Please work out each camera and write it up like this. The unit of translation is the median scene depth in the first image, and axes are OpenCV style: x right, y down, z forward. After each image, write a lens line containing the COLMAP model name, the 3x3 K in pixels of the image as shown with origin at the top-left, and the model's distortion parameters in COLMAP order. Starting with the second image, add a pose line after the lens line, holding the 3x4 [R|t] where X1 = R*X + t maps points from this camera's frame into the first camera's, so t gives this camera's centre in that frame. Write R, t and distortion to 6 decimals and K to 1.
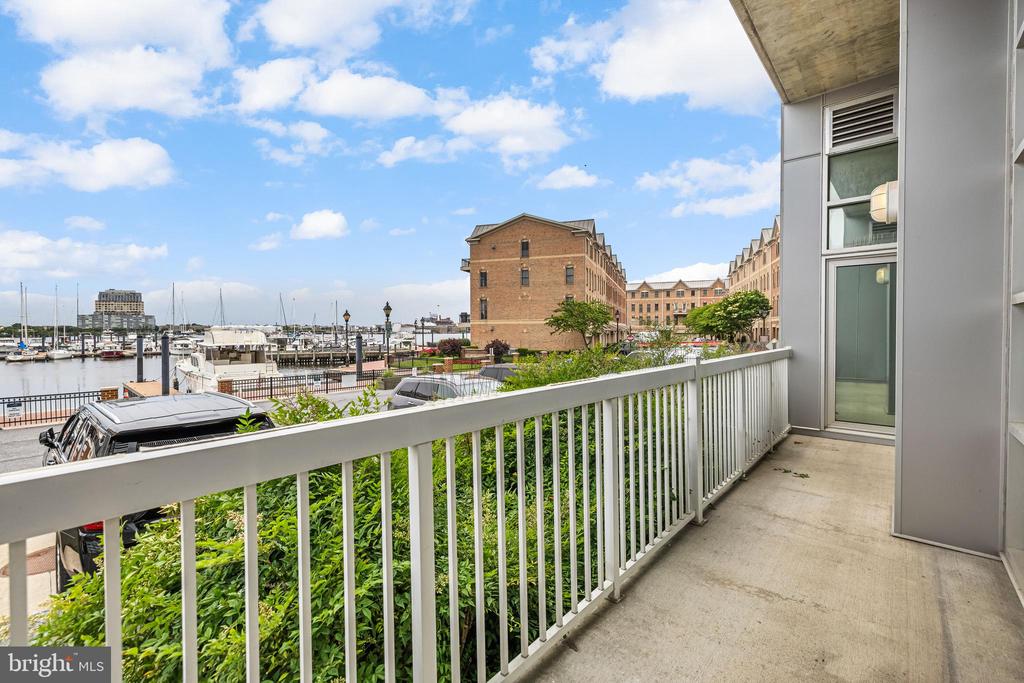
lens RADIAL K [[439.2, 0, 508.8], [0, 439.2, 333.5], [0, 0, 1]] dist [0.003754, 0.000792]
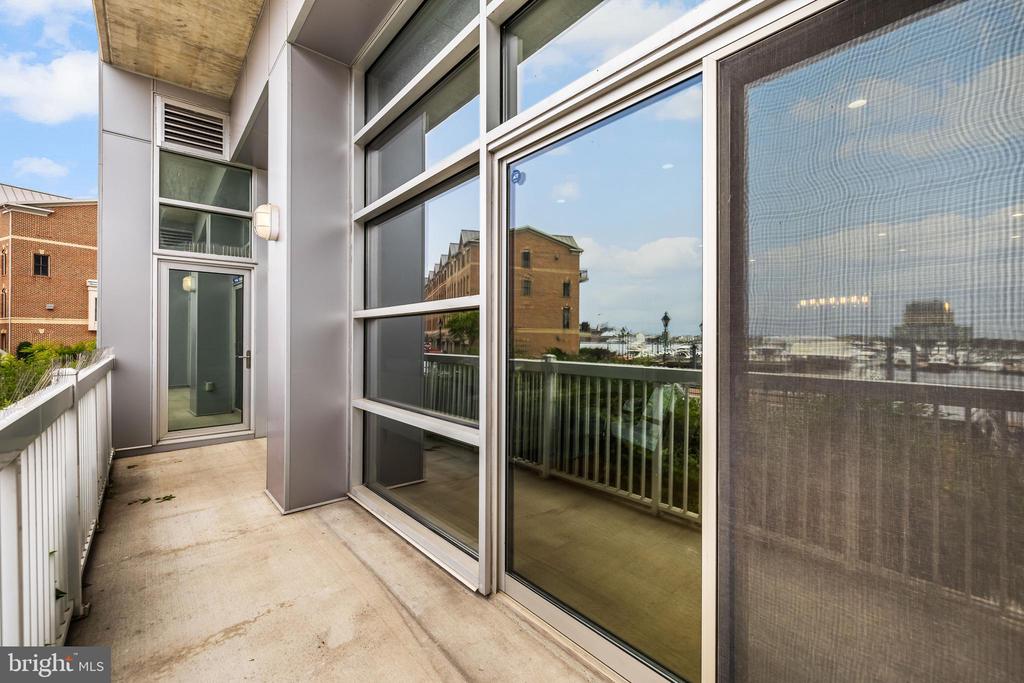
lens RADIAL K [[439.2, 0, 508.9], [0, 439.2, 337.4], [0, 0, 1]] dist [0.003754, 0.000792]
pose [[0.107357, 0.002773, 0.994217, -0.159644], [0.004363, 0.999985, -0.003261, 0.002291], [-0.994211, 0.004688, 0.107344, 0.226044]]
